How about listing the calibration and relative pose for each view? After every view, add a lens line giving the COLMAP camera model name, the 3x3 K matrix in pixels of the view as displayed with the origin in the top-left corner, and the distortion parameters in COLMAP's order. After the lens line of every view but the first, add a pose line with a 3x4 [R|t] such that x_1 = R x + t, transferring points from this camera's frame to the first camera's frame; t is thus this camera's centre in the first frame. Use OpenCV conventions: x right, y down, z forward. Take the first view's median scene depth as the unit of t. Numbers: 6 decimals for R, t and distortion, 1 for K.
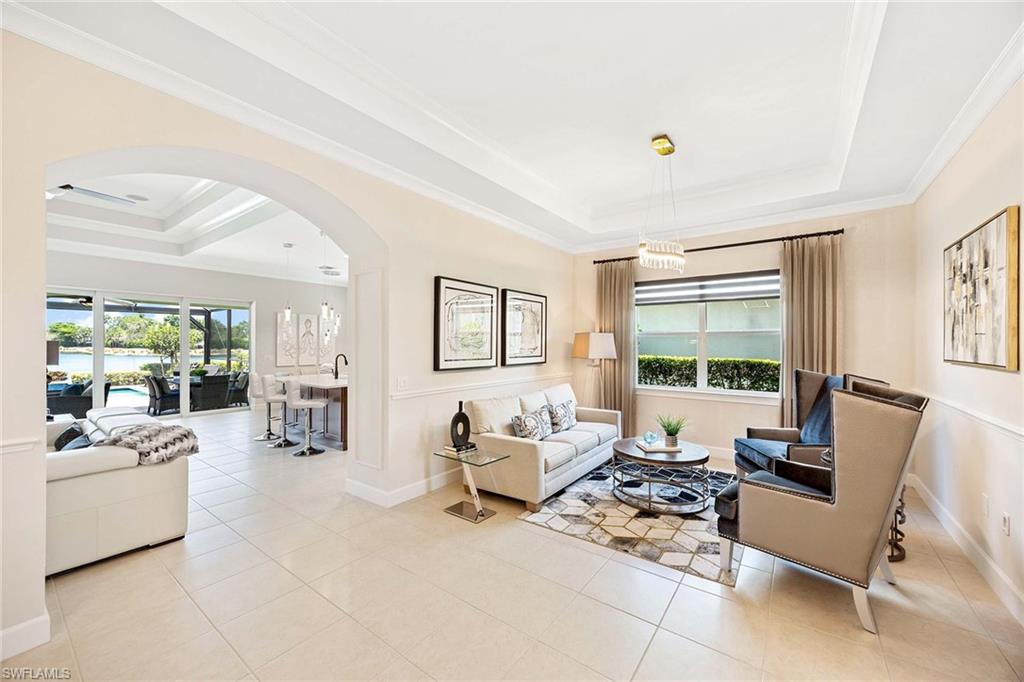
lens RADIAL K [[393.0, 0, 515.6], [0, 393.0, 343.1], [0, 0, 1]] dist [-0.001433, -0.000021]
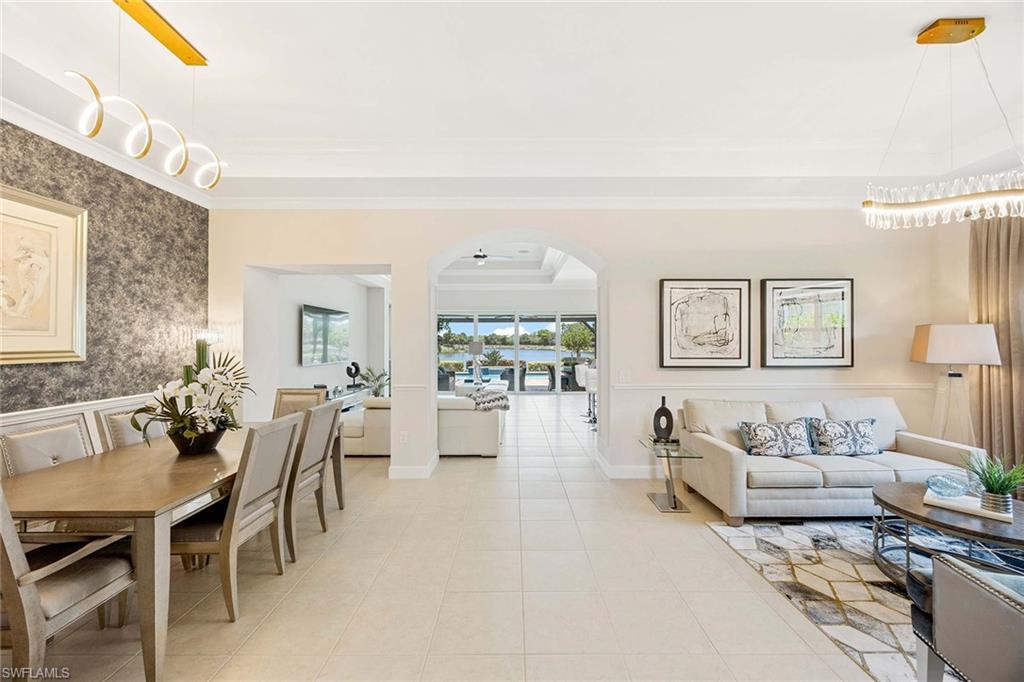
lens RADIAL K [[389.9, 0, 513.4], [0, 389.9, 339.5], [0, 0, 1]] dist [0.000976, 0.000164]
pose [[0.591450, -0.010430, -0.806274, 0.445056], [0.004940, 0.999944, -0.009312, 0.002410], [0.806326, 0.001524, 0.591469, 0.049126]]
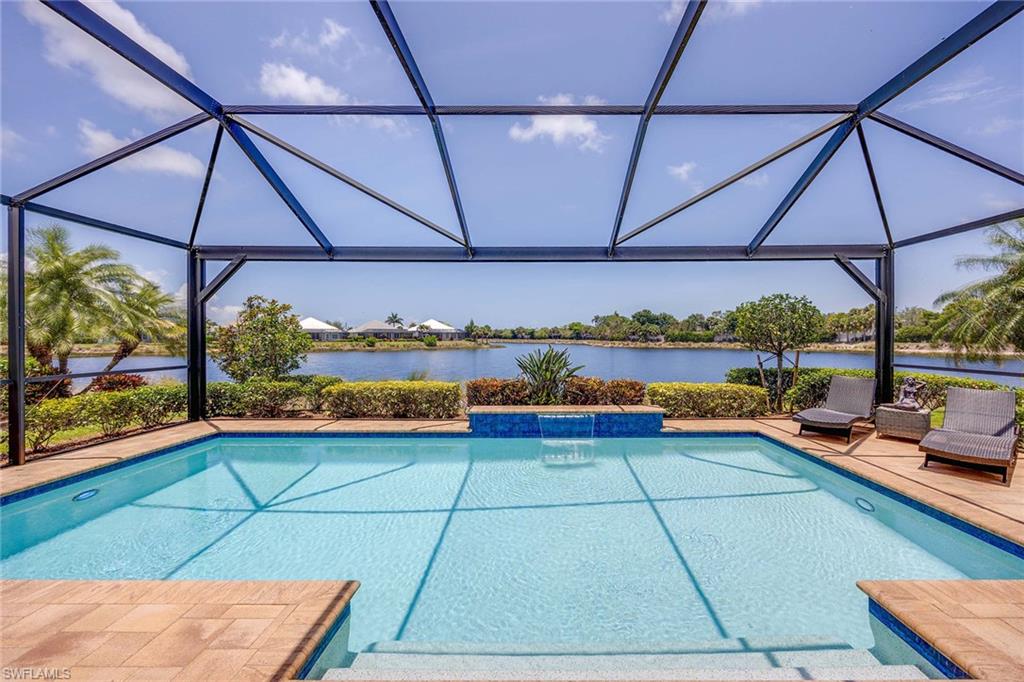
lens RADIAL K [[398.1, 0, 539.1], [0, 398.1, 339.4], [0, 0, 1]] dist [0.000247, 0.000021]
pose [[0.588881, 0.000656, -0.808220, -3.092394], [0.005007, 0.999978, 0.004459, 0.043093], [0.808205, -0.006673, 0.588864, 2.210075]]
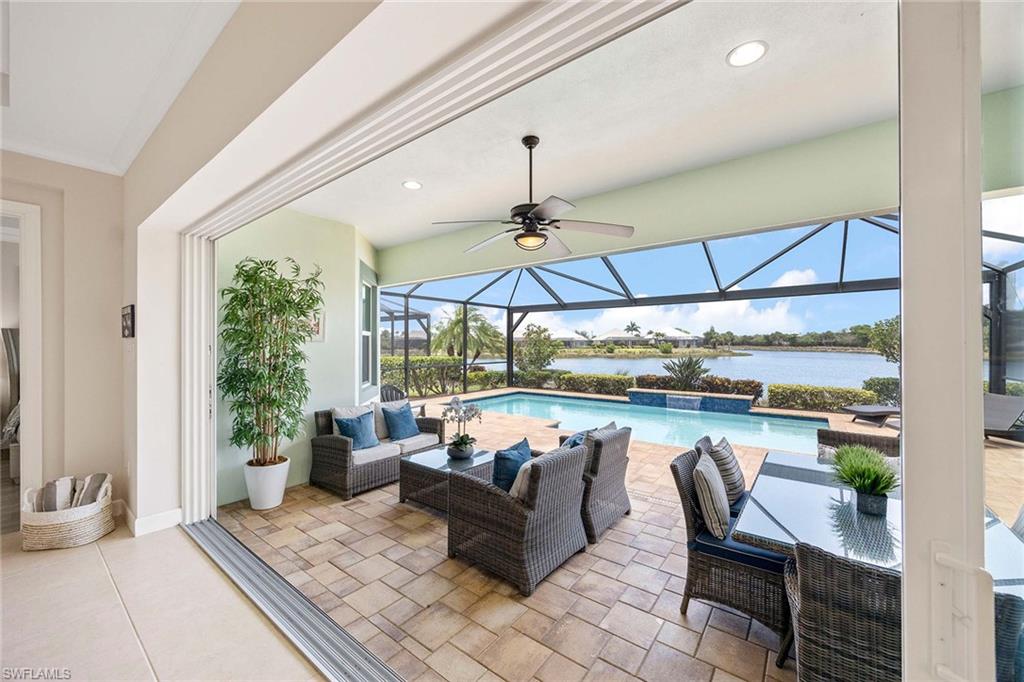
lens RADIAL K [[389.9, 0, 513.4], [0, 389.9, 339.5], [0, 0, 1]] dist [0.000976, 0.000164]
pose [[-0.022484, -0.015480, -0.999627, -1.524391], [0.005280, 0.999864, -0.015602, 0.002494], [0.999733, -0.005629, -0.022399, 2.133945]]
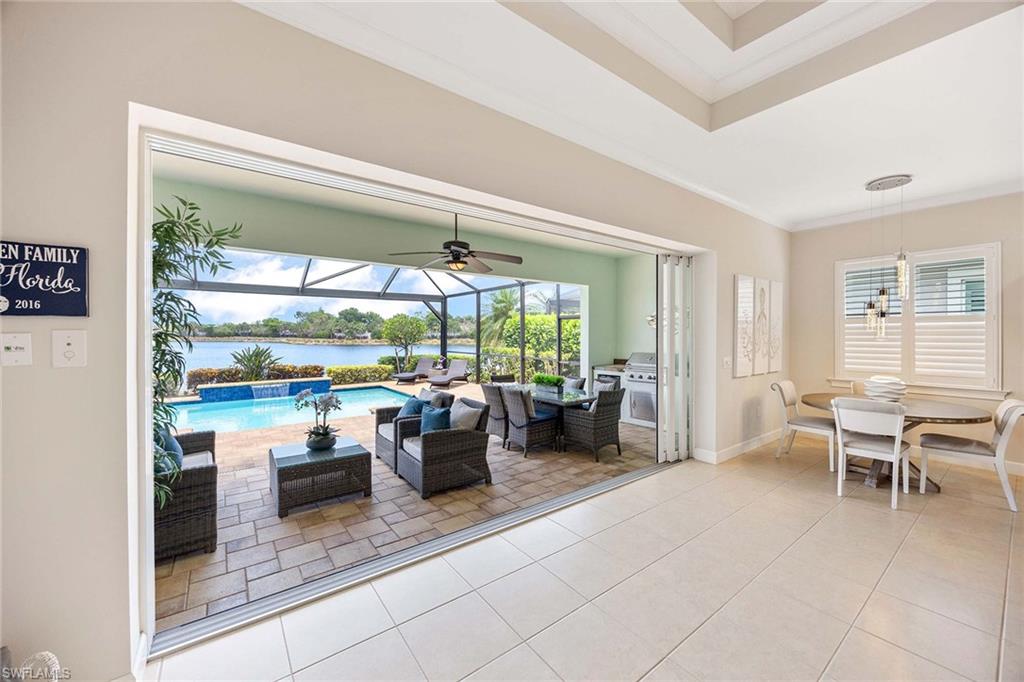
lens RADIAL K [[389.9, 0, 513.4], [0, 389.9, 339.5], [0, 0, 1]] dist [0.000976, 0.000164]
pose [[0.956955, 0.001387, -0.290234, -1.817203], [0.003191, 0.999878, 0.015299, -0.000999], [0.290220, -0.015567, 0.956833, 1.042341]]
